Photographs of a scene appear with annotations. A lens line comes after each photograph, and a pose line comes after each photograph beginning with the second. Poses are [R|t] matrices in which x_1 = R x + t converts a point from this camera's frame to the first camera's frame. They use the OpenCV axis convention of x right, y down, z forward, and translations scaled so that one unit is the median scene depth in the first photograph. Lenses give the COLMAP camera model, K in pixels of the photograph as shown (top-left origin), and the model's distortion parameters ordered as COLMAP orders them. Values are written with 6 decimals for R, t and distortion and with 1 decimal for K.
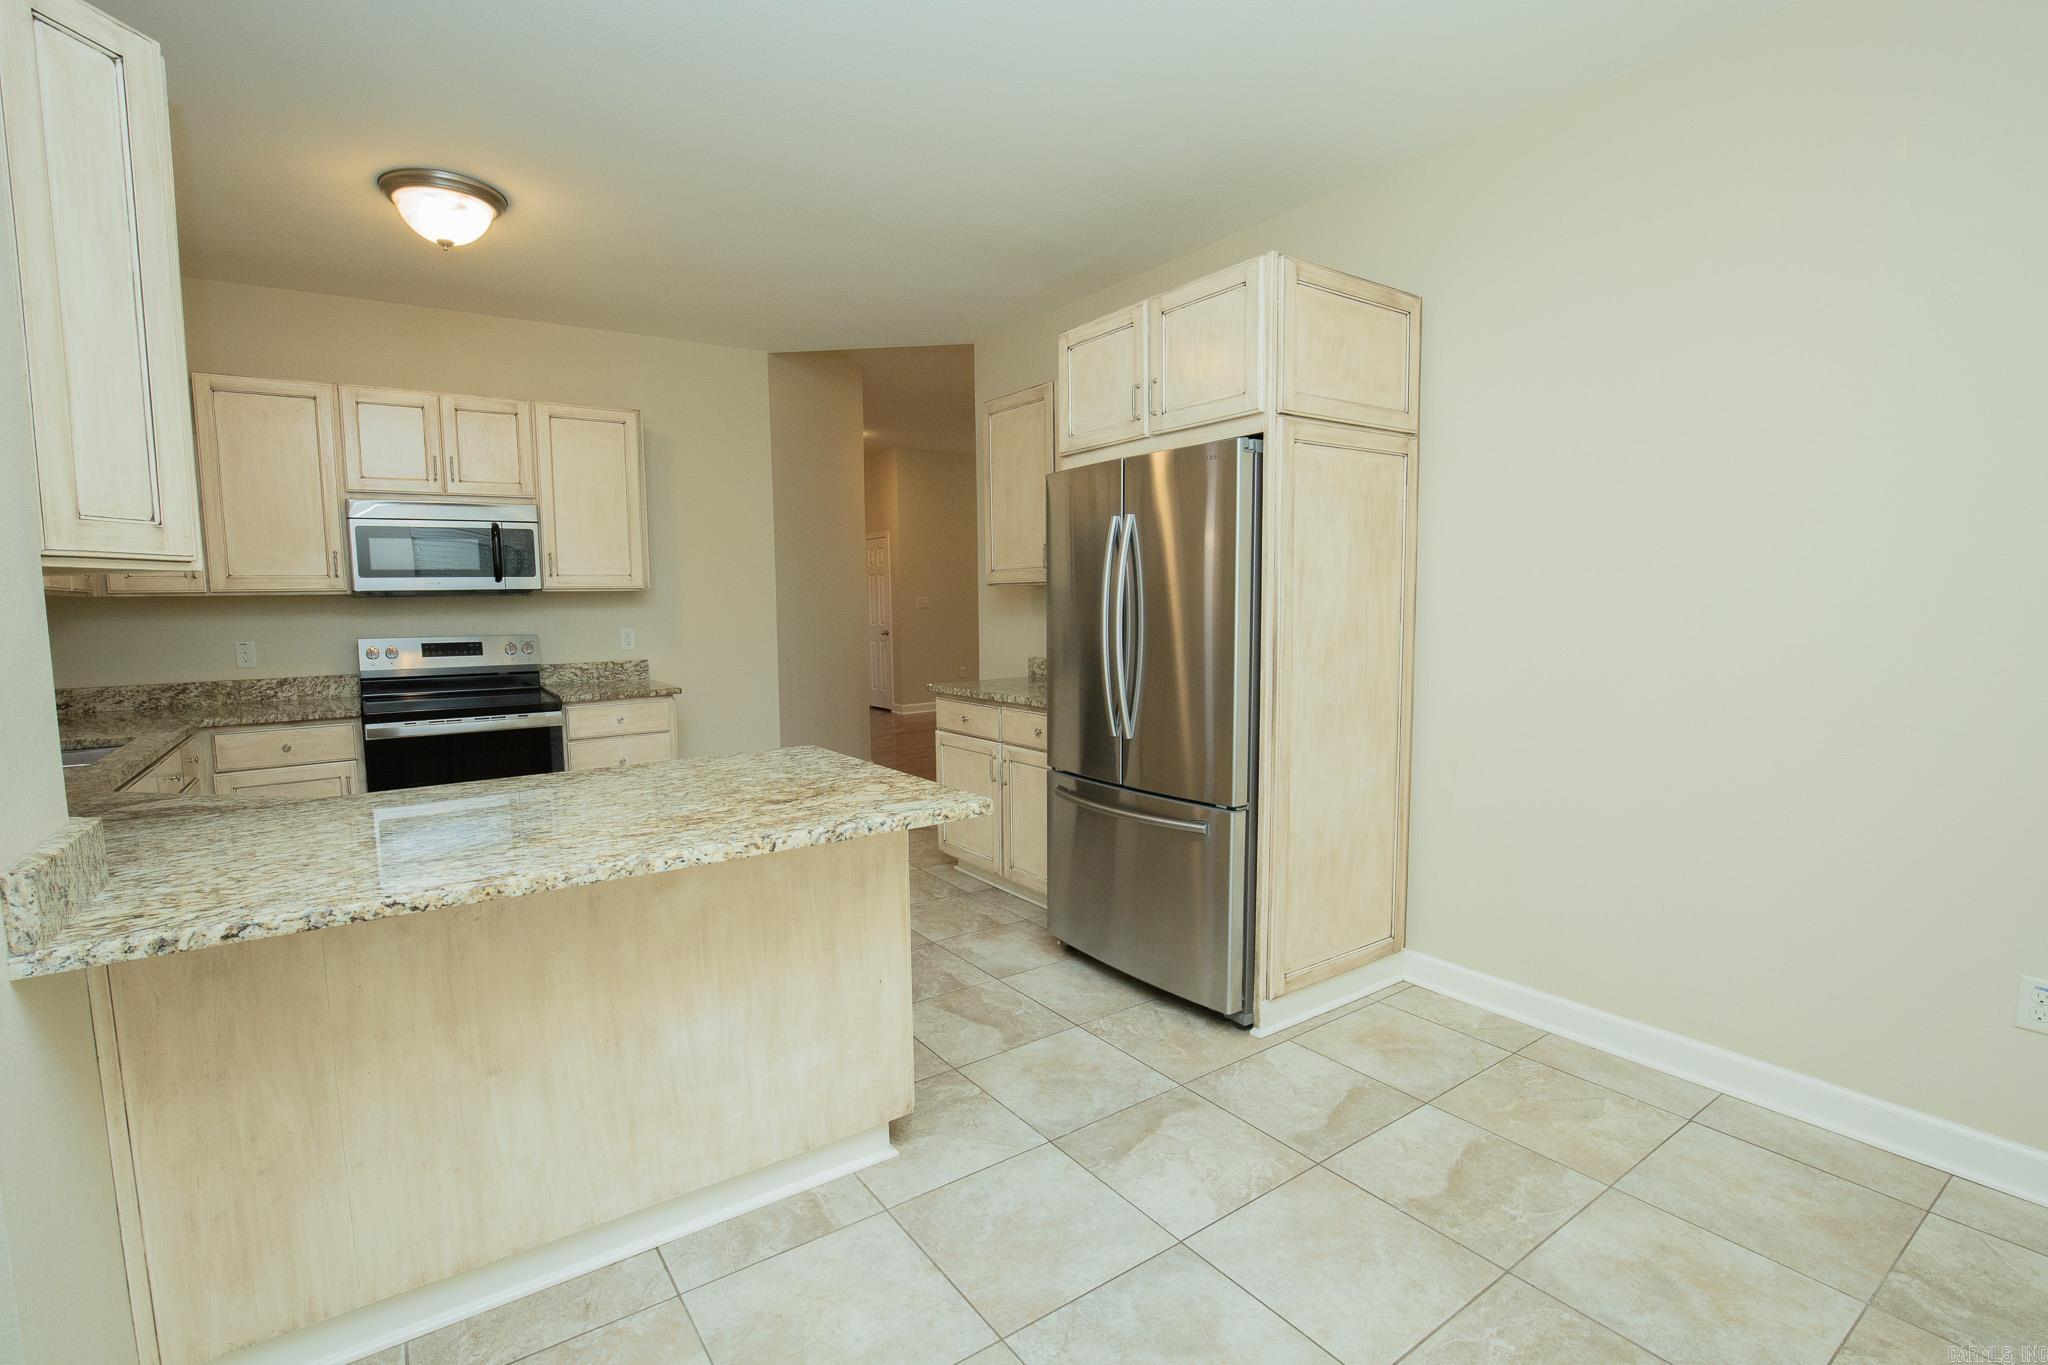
lens RADIAL K [[946.0, 0, 1022.5], [0, 946.0, 690.7], [0, 0, 1]] dist [-0.034498, 0.006990]
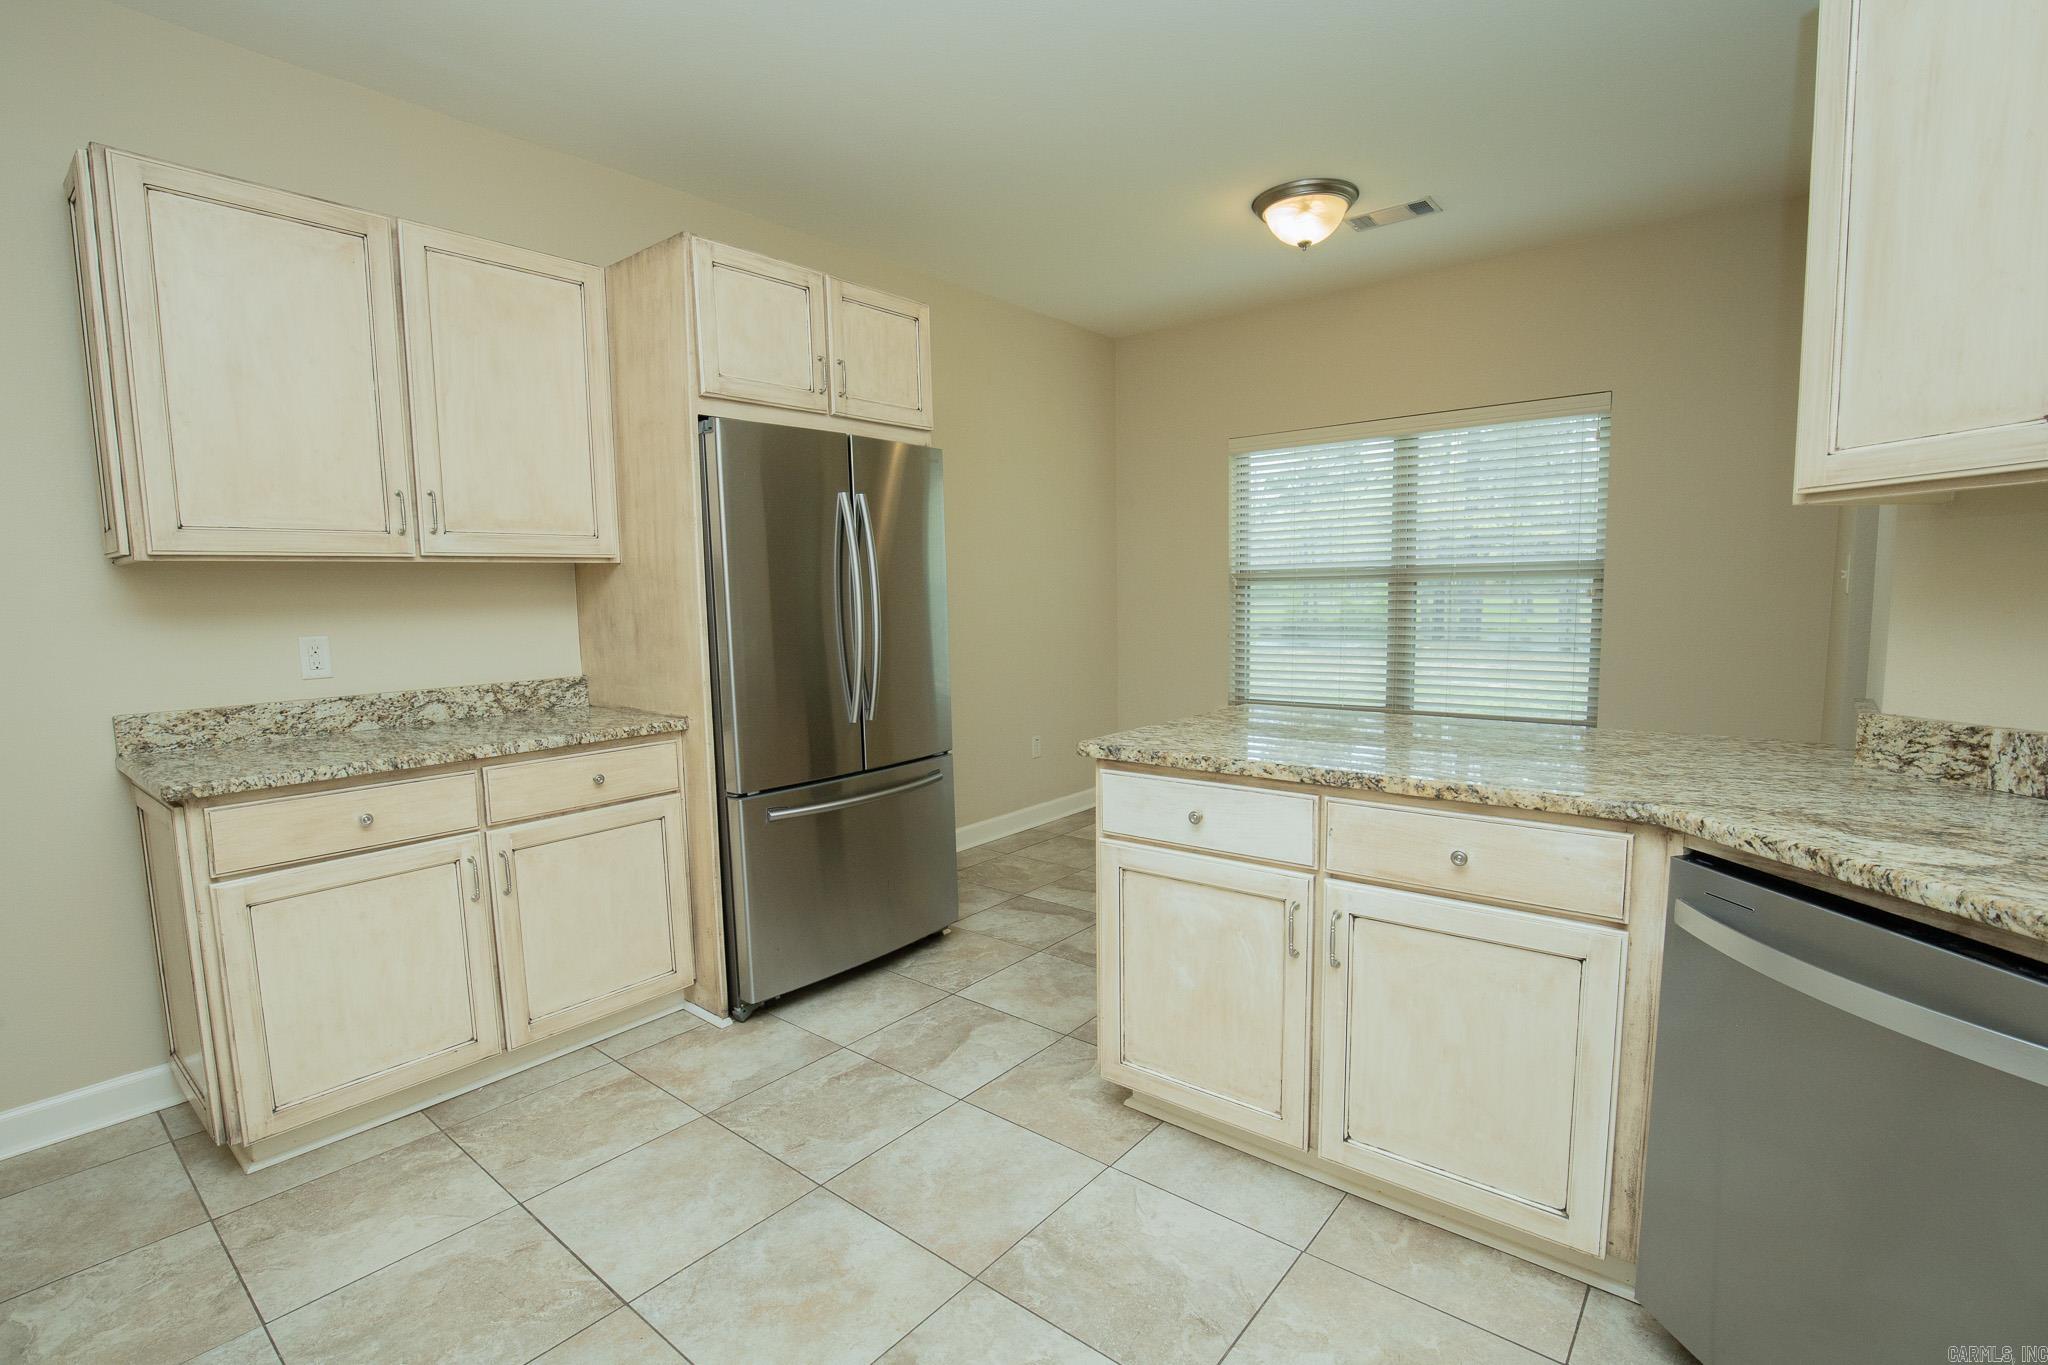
lens RADIAL K [[946.0, 0, 1031.1], [0, 946.0, 674.7], [0, 0, 1]] dist [-0.034498, 0.006990]
pose [[-0.265575, -0.080261, 0.960743, -1.005528], [0.113243, 0.987033, 0.113761, -0.102014], [-0.957416, 0.139010, -0.253043, 1.235007]]
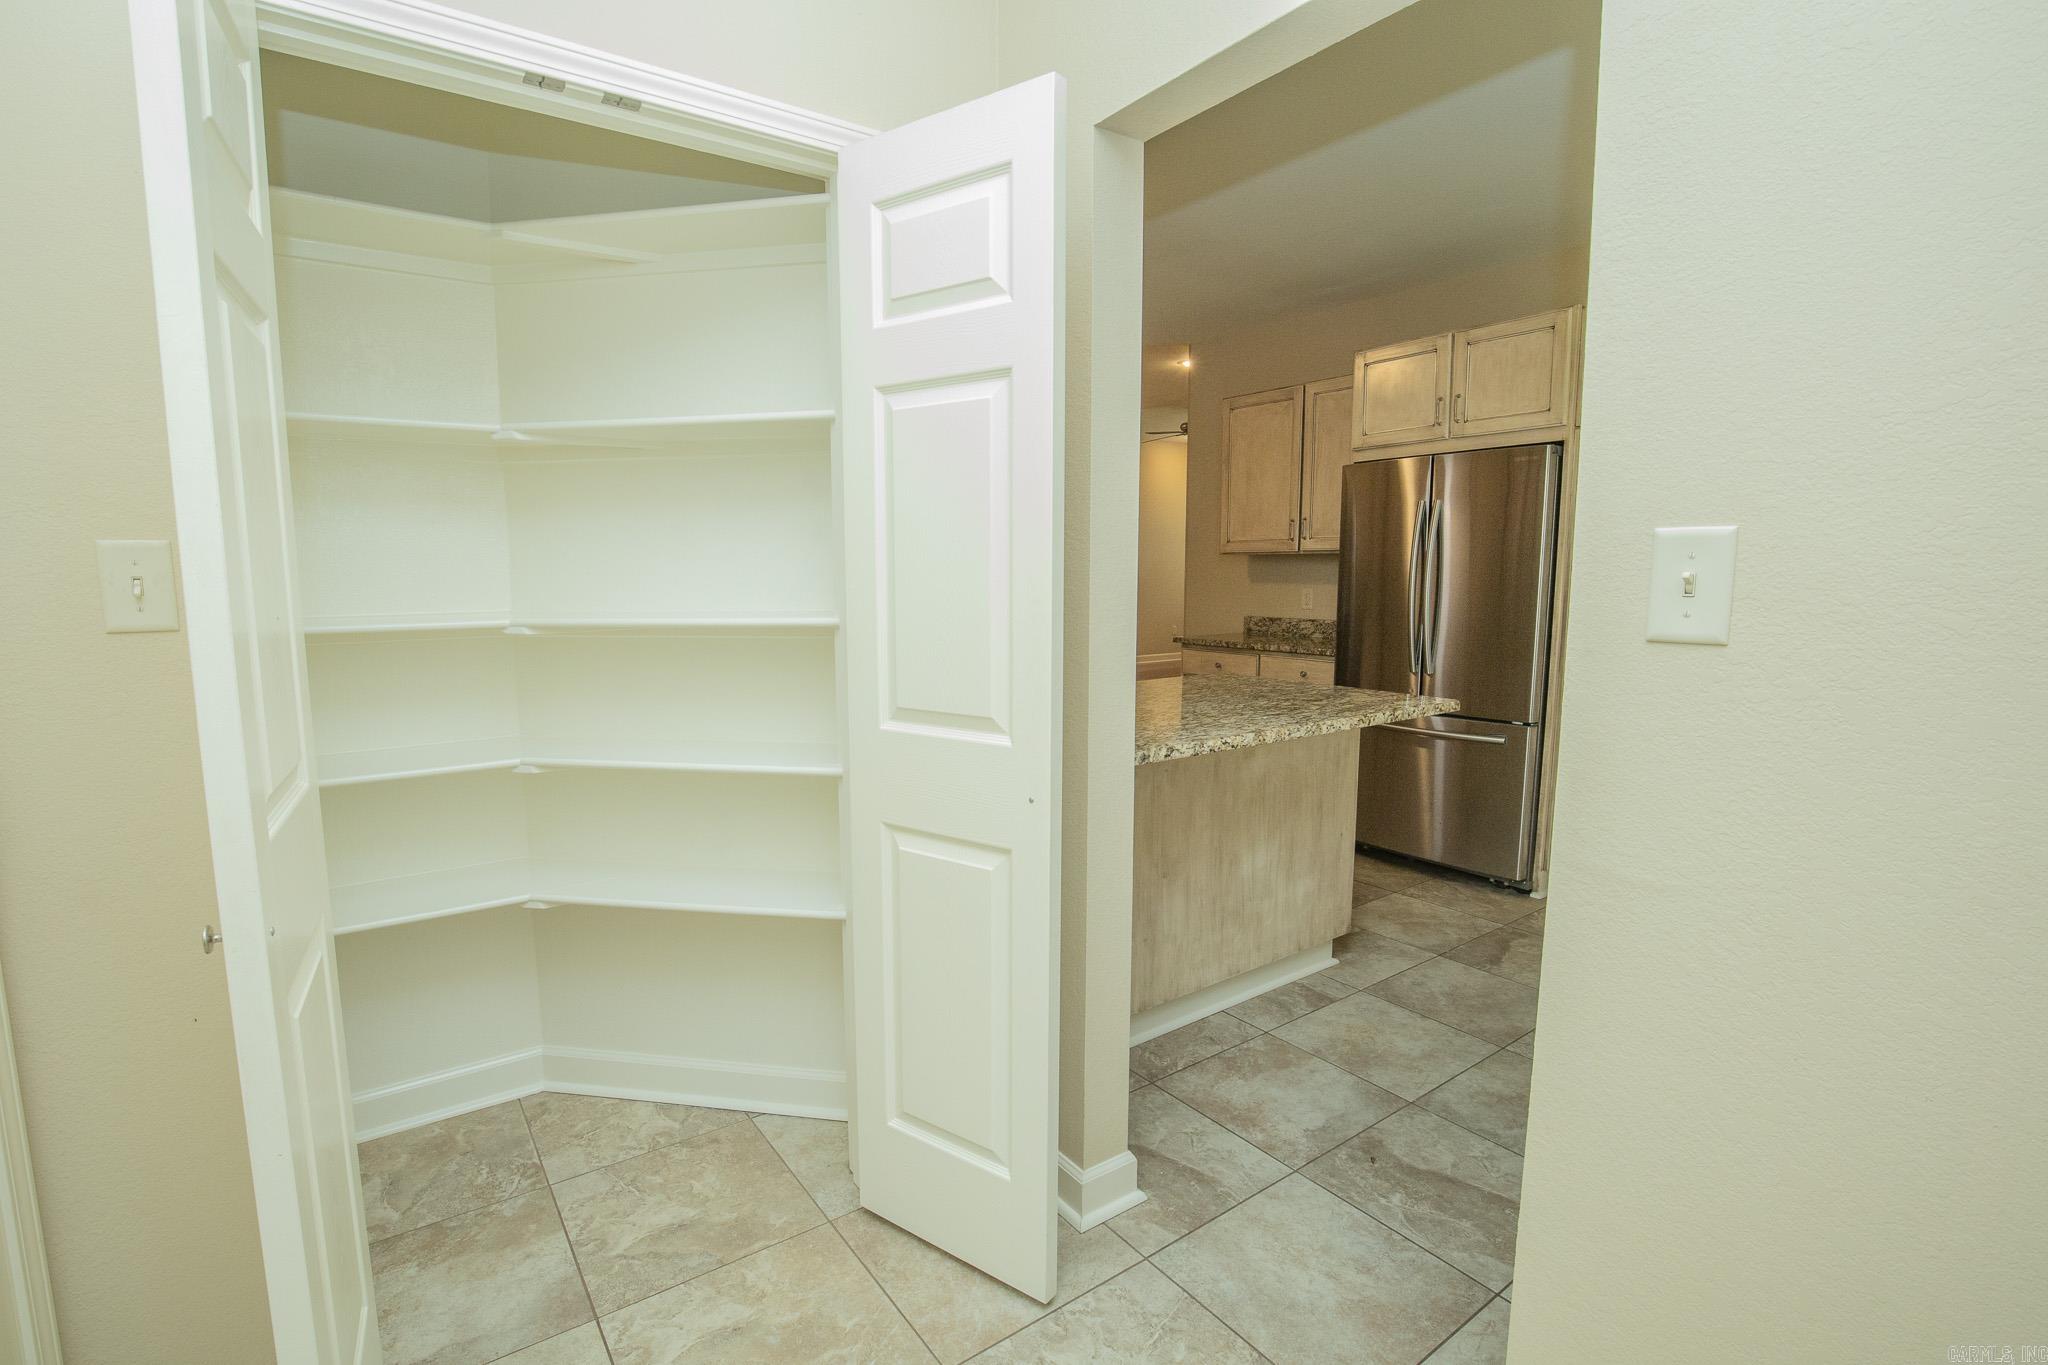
lens RADIAL K [[946.0, 0, 1019.4], [0, 946.0, 685.3], [0, 0, 1]] dist [-0.034498, 0.006990]
pose [[0.999834, 0.009709, 0.015387, -0.530966], [-0.010082, 0.999653, 0.024350, 0.046711], [-0.015145, -0.024501, 0.999585, -0.314139]]
